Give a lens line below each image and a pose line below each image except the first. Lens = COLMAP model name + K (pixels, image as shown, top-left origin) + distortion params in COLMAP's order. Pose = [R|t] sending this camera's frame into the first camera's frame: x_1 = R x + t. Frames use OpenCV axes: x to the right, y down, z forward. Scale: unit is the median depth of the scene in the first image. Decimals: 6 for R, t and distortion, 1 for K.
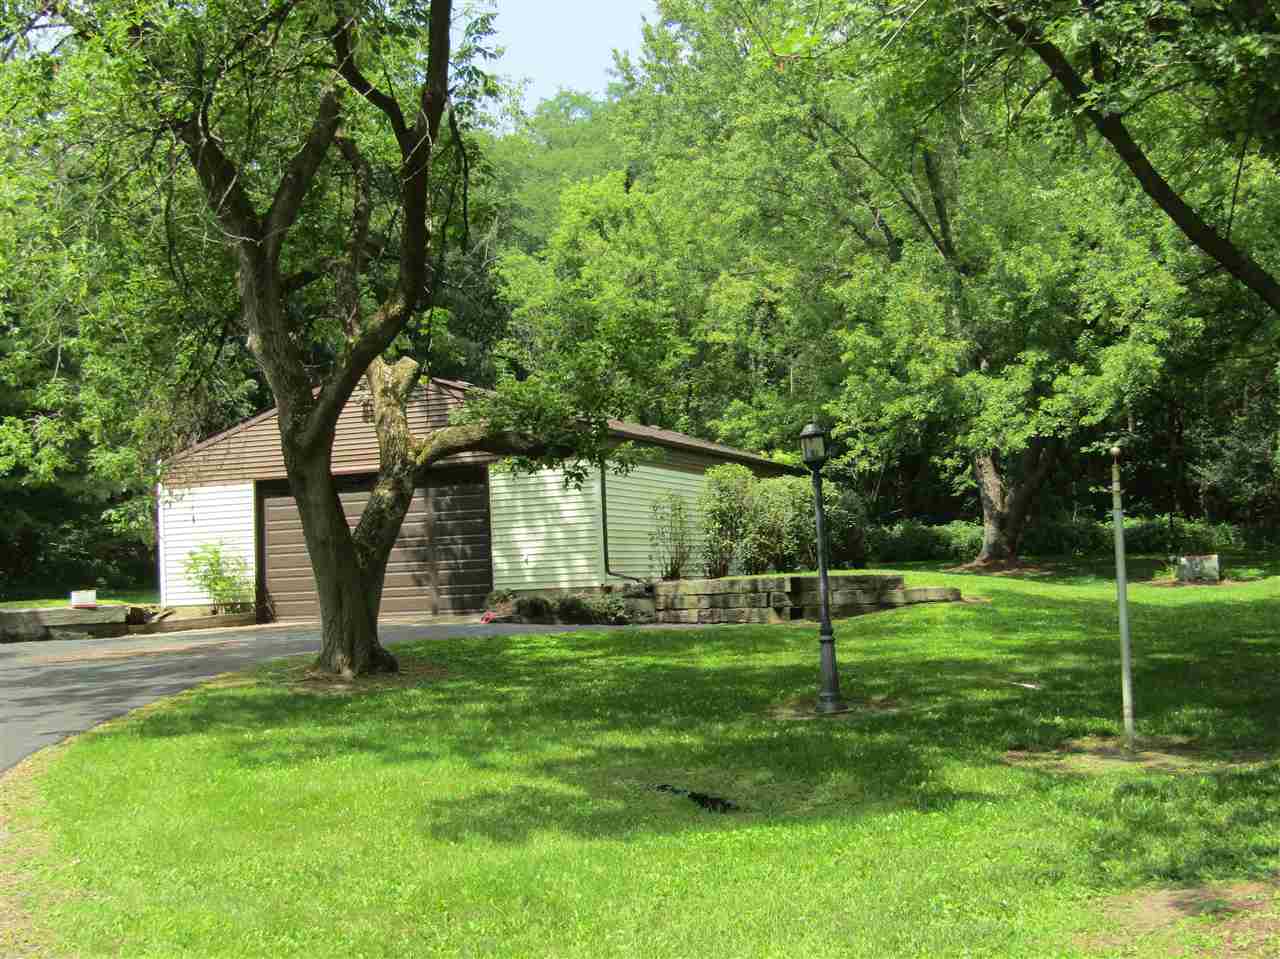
lens RADIAL K [[1657.0, 0, 640.0], [0, 1657.0, 479.5], [0, 0, 1]] dist [-0.001466, -0.013961]
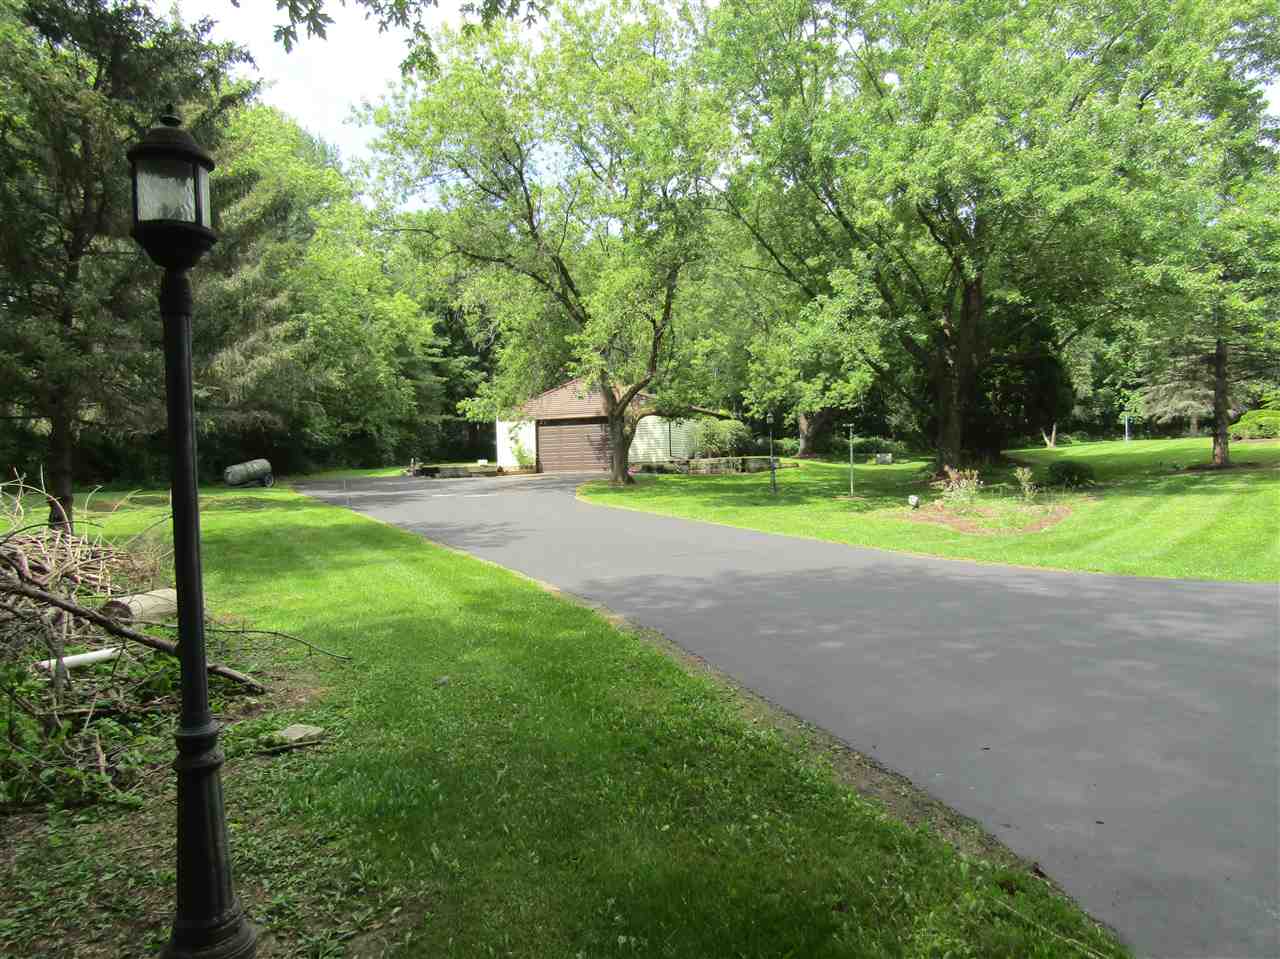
lens RADIAL K [[914.7, 0, 648.9], [0, 914.7, 477.1], [0, 0, 1]] dist [-0.000774, 0.005745]
pose [[0.998264, 0.013052, 0.057428, -0.115514], [-0.017136, 0.997314, 0.071210, -0.013589], [-0.056344, -0.072070, 0.995807, -0.419562]]
